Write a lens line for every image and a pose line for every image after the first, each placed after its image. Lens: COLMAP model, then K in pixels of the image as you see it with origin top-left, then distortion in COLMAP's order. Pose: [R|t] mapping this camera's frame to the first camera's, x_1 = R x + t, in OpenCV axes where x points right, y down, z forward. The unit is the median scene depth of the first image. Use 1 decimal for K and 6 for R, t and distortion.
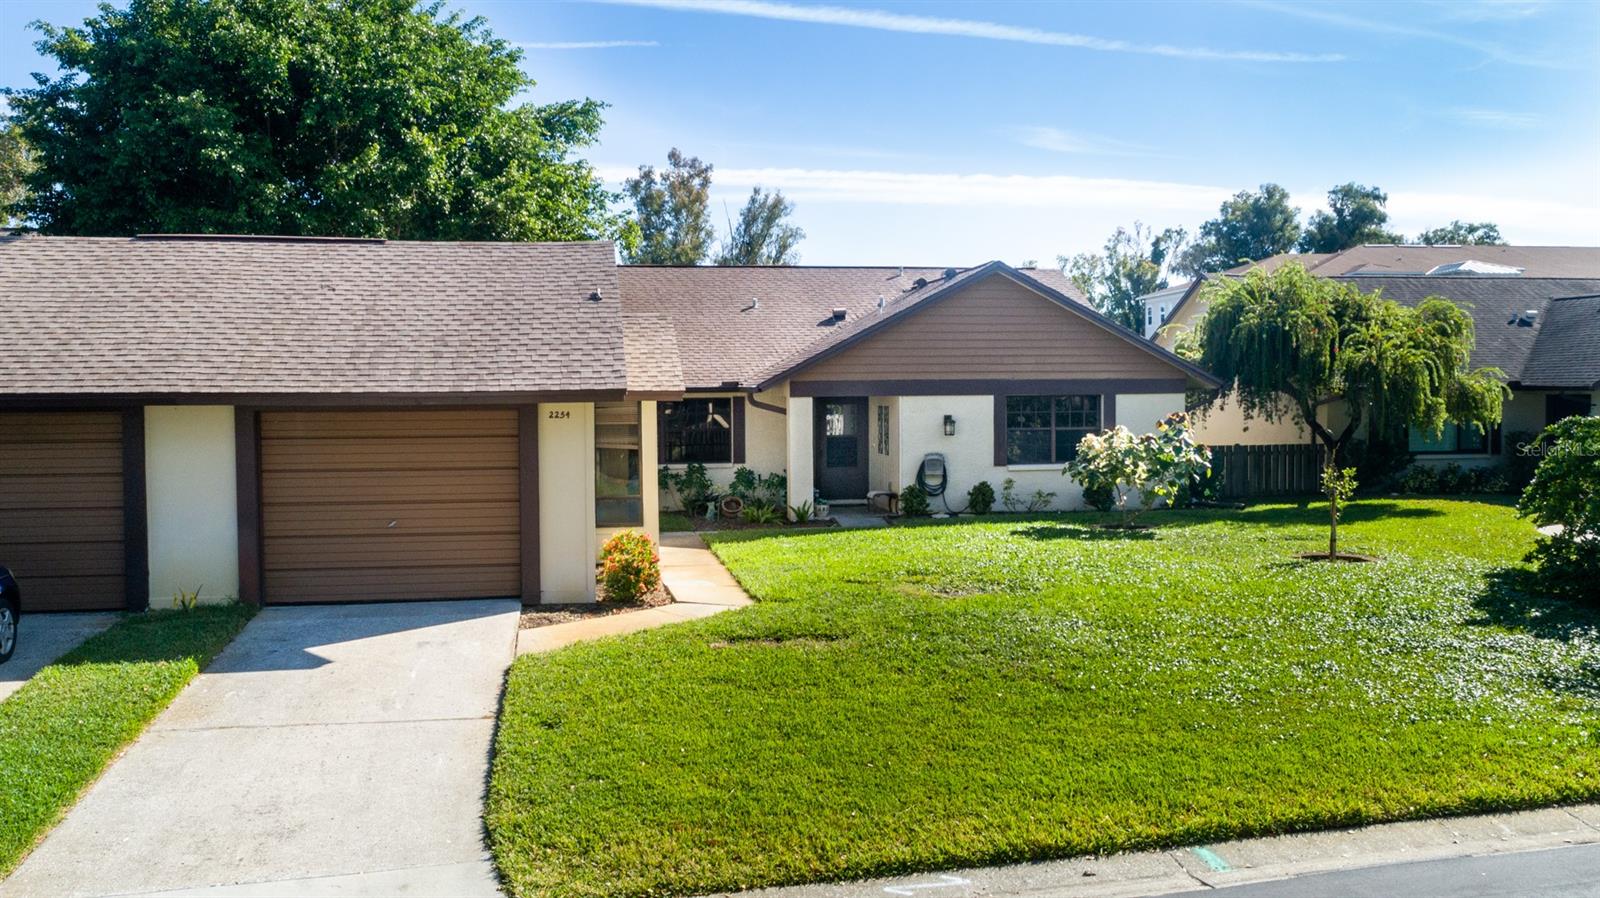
lens RADIAL K [[1359.2, 0, 800.0], [0, 1359.2, 449.0], [0, 0, 1]] dist [-0.006910, -0.002363]
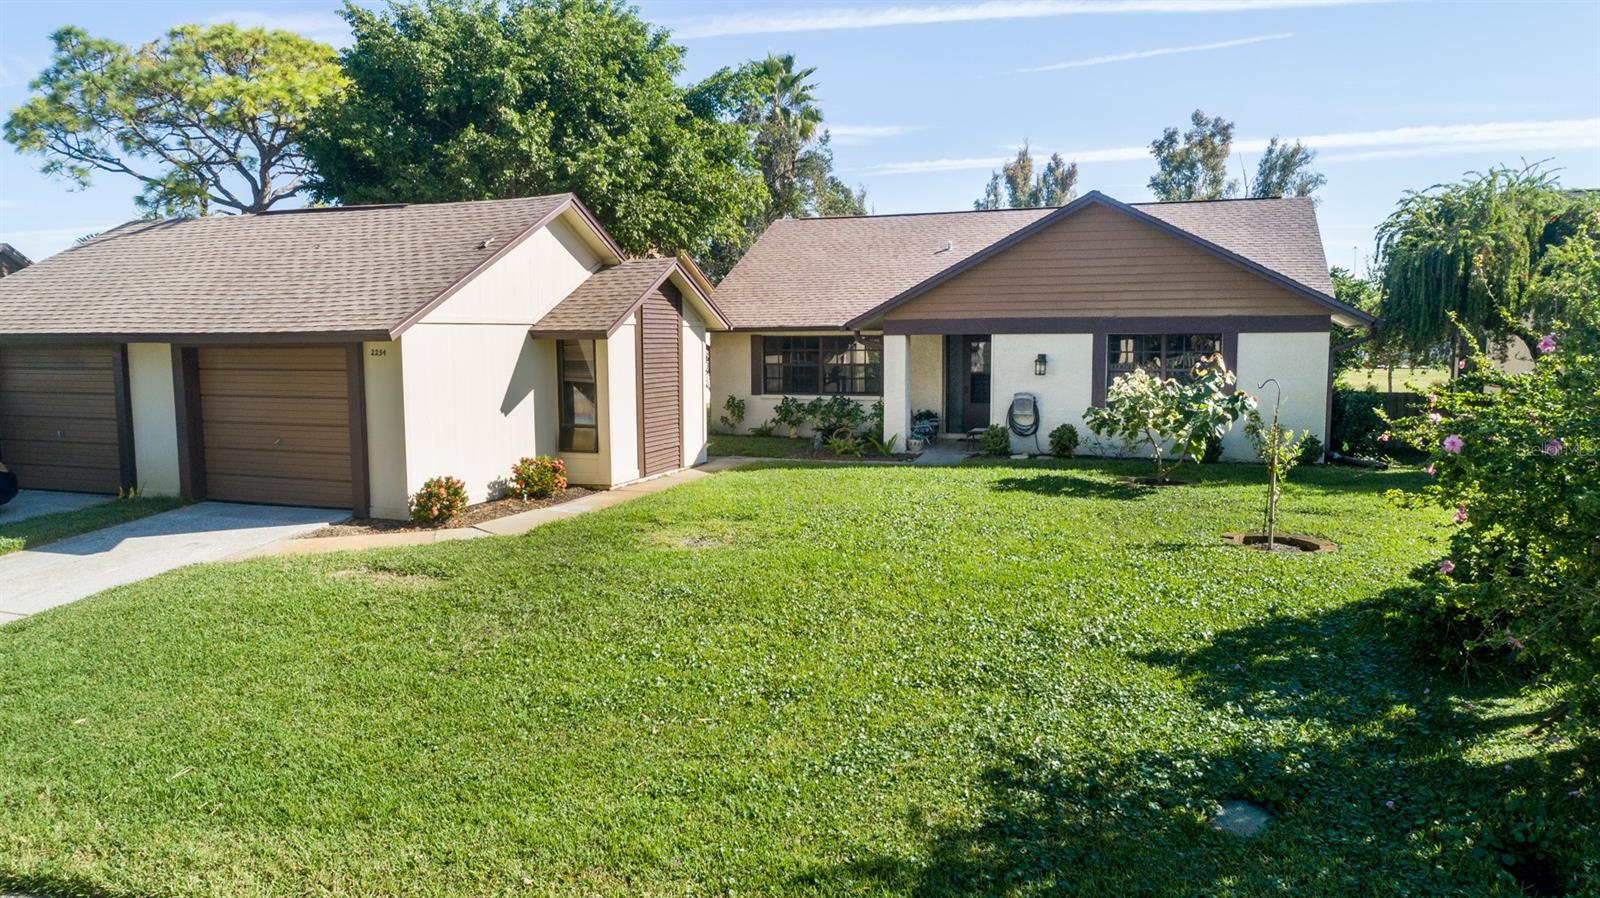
lens RADIAL K [[1076.9, 0, 800.0], [0, 1076.9, 449.0], [0, 0, 1]] dist [-0.004239, 0.000673]
pose [[0.869436, 0.054757, -0.491001, 0.341690], [-0.020119, 0.996939, 0.075554, -0.011743], [0.493635, -0.055811, 0.867876, 0.235348]]
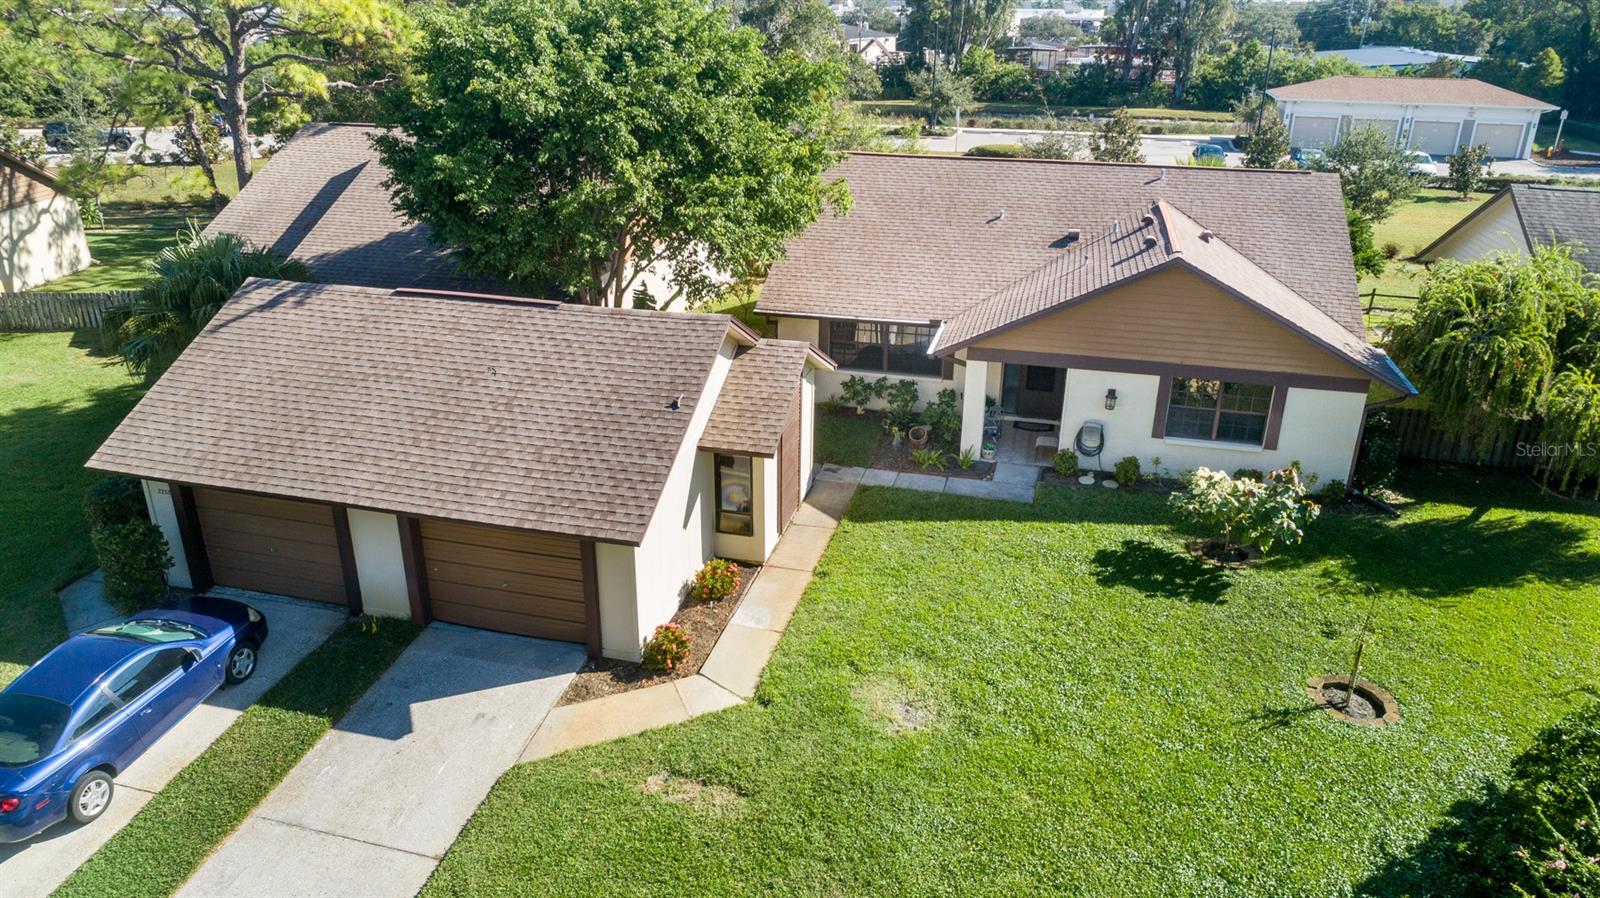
lens RADIAL K [[1076.9, 0, 800.0], [0, 1076.9, 449.0], [0, 0, 1]] dist [-0.004239, 0.000673]
pose [[0.913872, 0.176201, -0.365774, 0.204703], [-0.035379, 0.932051, 0.360596, -0.283771], [0.404457, -0.316598, 0.858009, 0.136285]]
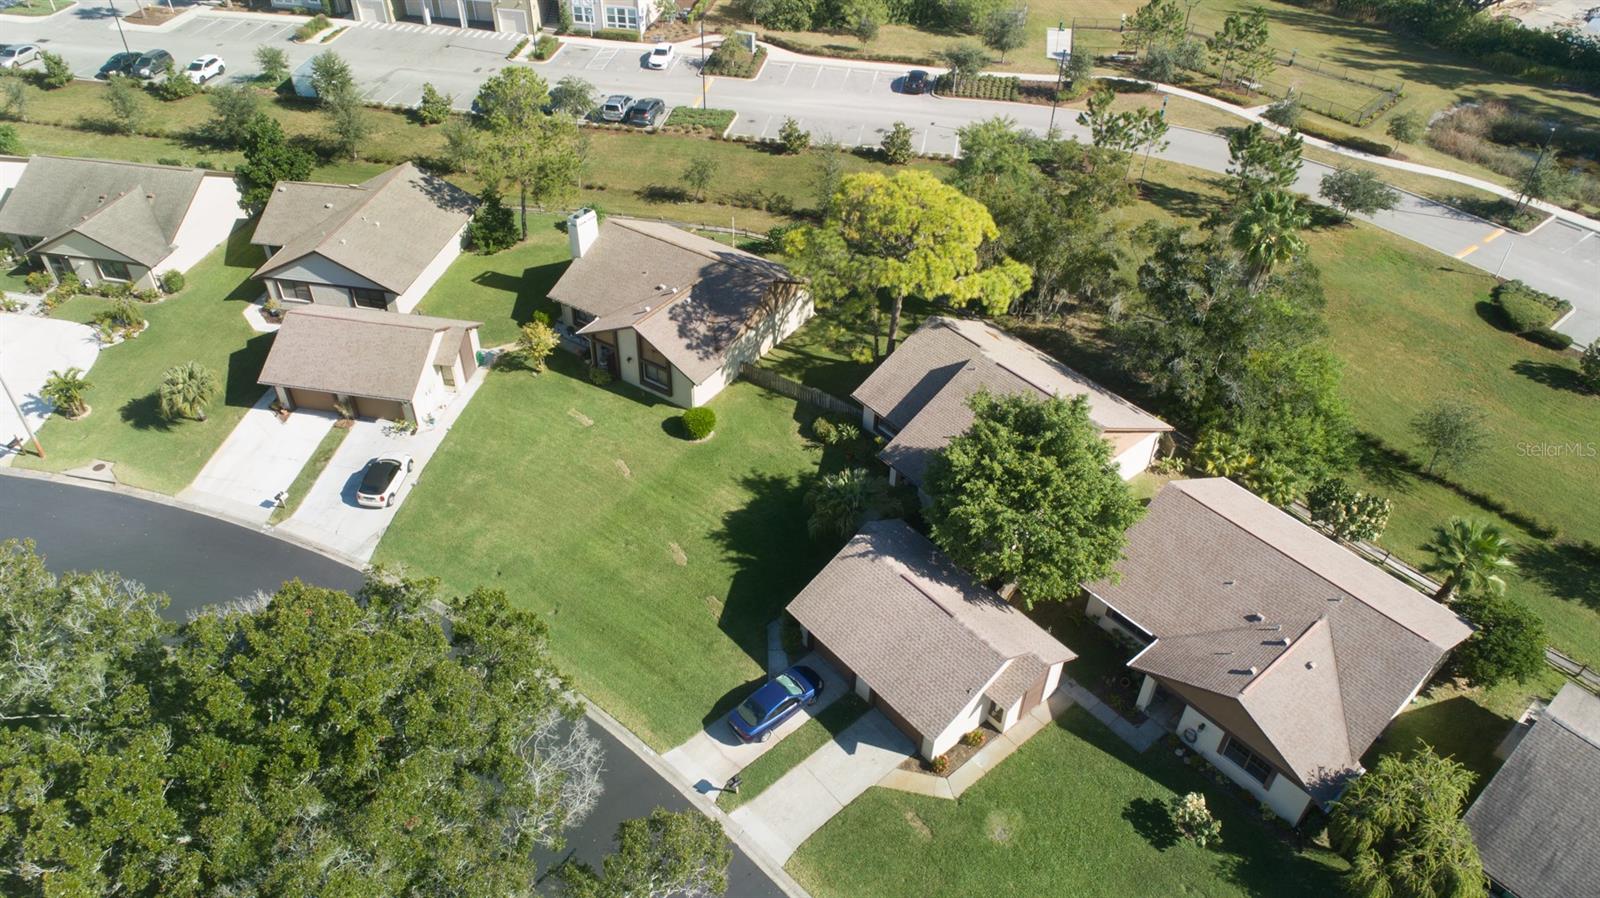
lens RADIAL K [[1076.9, 0, 800.0], [0, 1076.9, 449.0], [0, 0, 1]] dist [-0.004239, 0.000673]
pose [[0.509969, 0.562159, -0.651083, 0.635103], [-0.057315, 0.777428, 0.626355, -1.364068], [0.858281, -0.282105, 0.428685, -0.177351]]
